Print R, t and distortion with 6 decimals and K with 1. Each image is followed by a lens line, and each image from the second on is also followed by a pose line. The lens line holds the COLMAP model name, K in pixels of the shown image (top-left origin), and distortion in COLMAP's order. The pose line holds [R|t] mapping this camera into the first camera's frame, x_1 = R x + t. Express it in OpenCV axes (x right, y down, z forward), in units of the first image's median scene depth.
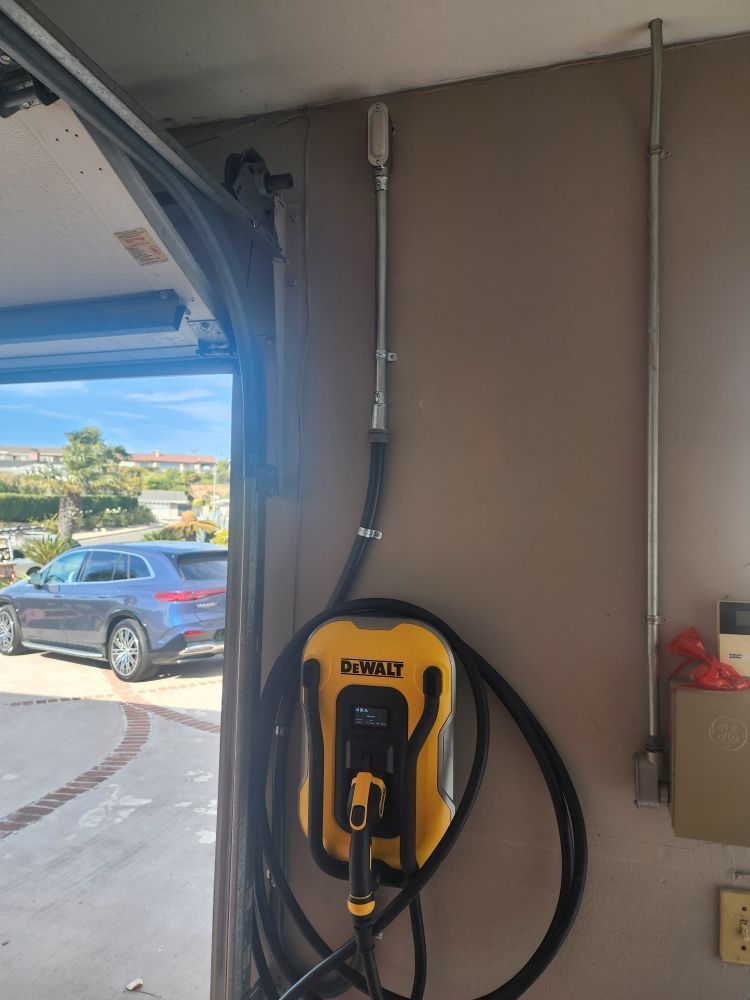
lens RADIAL K [[696.6, 0, 391.4], [0, 696.6, 500.2], [0, 0, 1]] dist [0.068355, -0.066605]
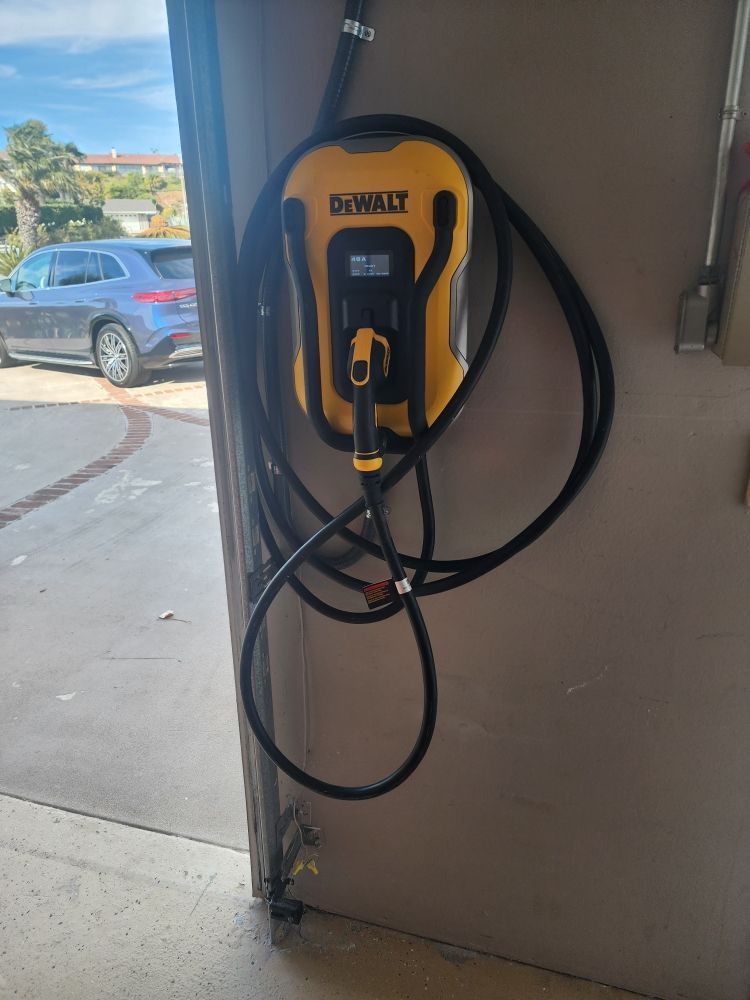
lens RADIAL K [[696.6, 0, 391.4], [0, 696.6, 500.2], [0, 0, 1]] dist [0.068355, -0.066605]
pose [[0.999509, -0.031059, 0.004120, -0.013970], [0.026926, 0.918779, 0.393854, 0.211053], [-0.016018, -0.393549, 0.919164, 0.107181]]
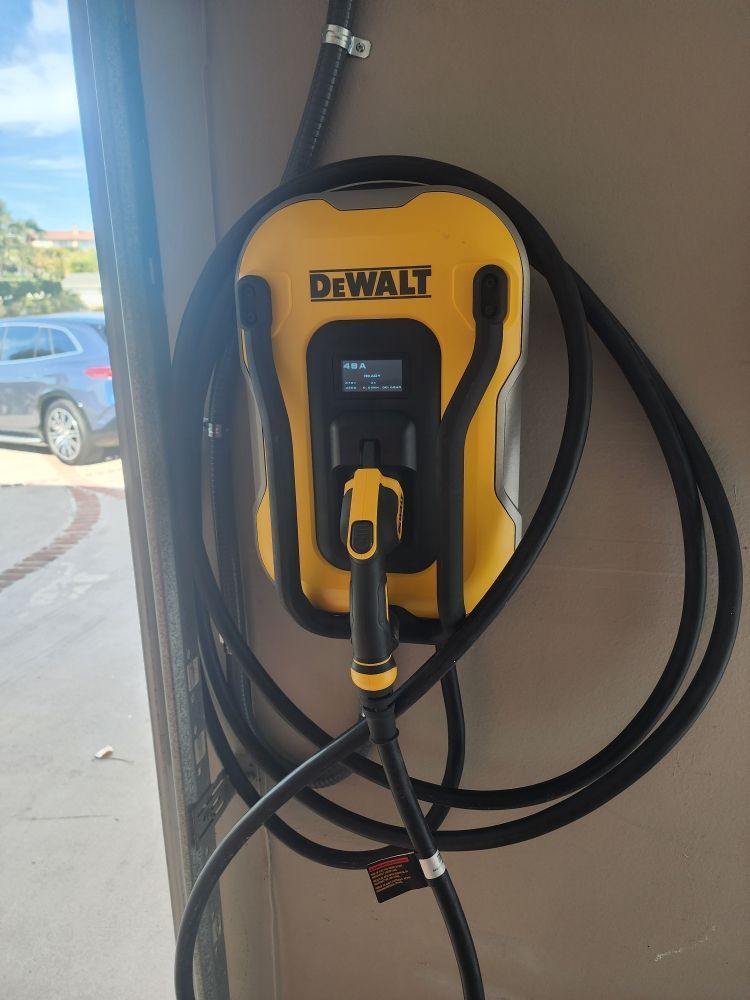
lens RADIAL K [[710.5, 0, 402.3], [0, 710.5, 500.8], [0, 0, 1]] dist [0.058176, -0.064118]
pose [[0.996262, -0.051535, 0.069332, -0.044085], [0.027917, 0.951572, 0.306154, 0.207339], [-0.081752, -0.303074, 0.949454, 0.392208]]
